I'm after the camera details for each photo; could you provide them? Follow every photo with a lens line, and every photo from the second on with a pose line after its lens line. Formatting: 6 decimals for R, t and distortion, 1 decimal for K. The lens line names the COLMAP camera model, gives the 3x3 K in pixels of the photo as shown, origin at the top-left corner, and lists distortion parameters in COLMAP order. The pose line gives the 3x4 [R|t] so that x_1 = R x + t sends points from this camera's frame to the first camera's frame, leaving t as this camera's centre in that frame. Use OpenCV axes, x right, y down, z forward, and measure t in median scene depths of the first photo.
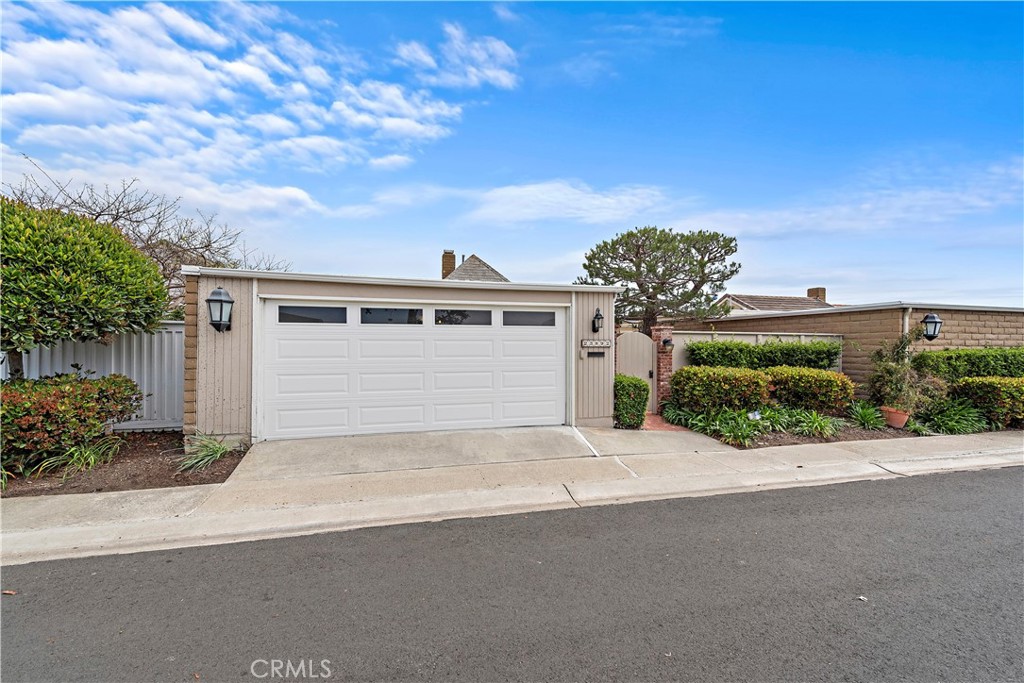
lens RADIAL K [[420.3, 0, 512.9], [0, 420.3, 344.0], [0, 0, 1]] dist [0.009316, -0.000234]
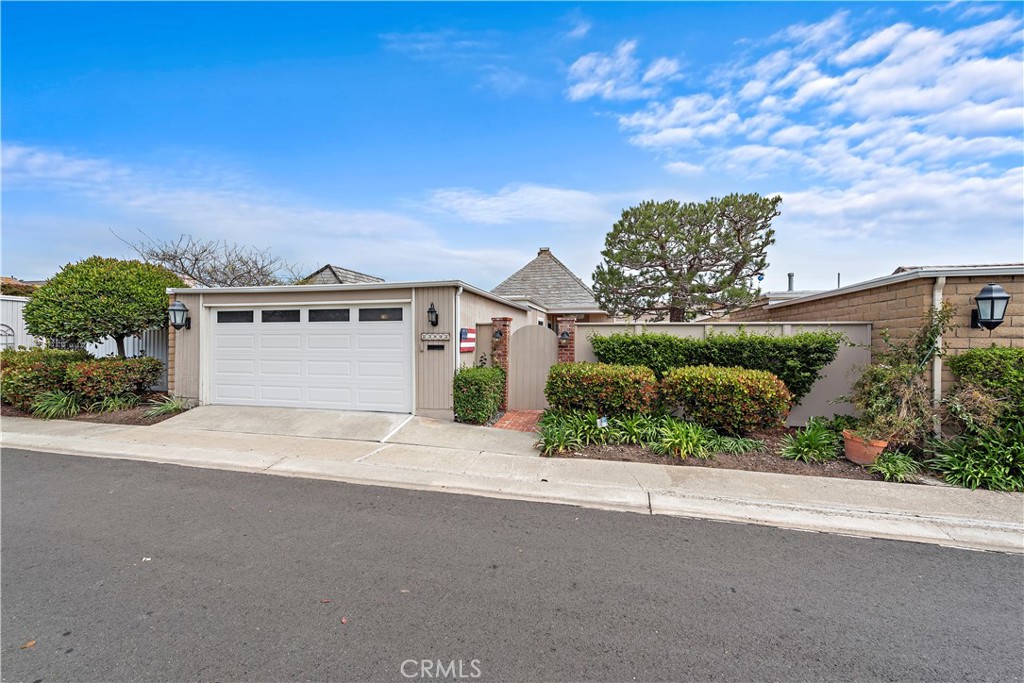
lens RADIAL K [[420.3, 0, 512.9], [0, 420.3, 344.0], [0, 0, 1]] dist [0.009316, -0.000234]
pose [[0.873980, 0.003782, -0.485947, 0.897871], [0.001853, 0.999937, 0.011115, 0.005531], [0.485958, -0.010615, 0.873918, 0.200642]]
